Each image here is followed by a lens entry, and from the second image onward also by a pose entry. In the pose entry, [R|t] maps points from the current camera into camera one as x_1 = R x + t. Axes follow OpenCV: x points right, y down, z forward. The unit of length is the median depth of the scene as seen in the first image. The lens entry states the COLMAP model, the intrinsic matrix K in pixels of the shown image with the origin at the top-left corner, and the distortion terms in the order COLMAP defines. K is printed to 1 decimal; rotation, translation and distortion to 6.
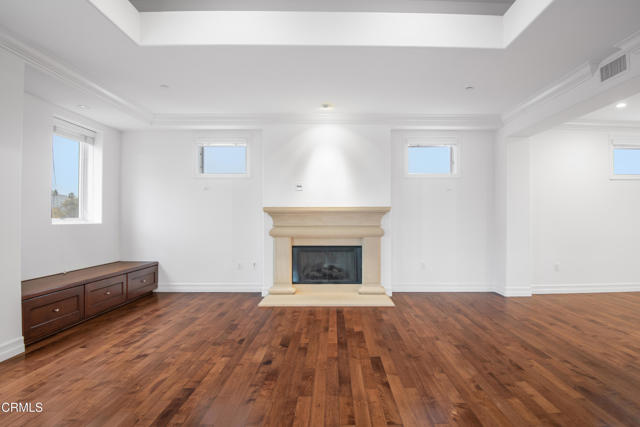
lens RADIAL K [[325.6, 0, 325.2], [0, 325.6, 215.1], [0, 0, 1]] dist [-0.026176, -0.002464]
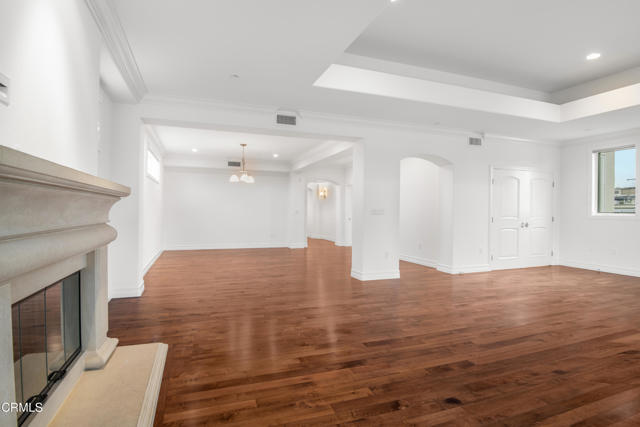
lens RADIAL K [[295.4, 0, 322.3], [0, 295.4, 211.9], [0, 0, 1]] dist [-0.029255, -0.001997]
pose [[-0.325292, -0.004238, 0.945604, -0.606901], [-0.015786, 0.999875, -0.000949, 0.018357], [-0.945482, -0.015236, -0.325318, 1.288361]]
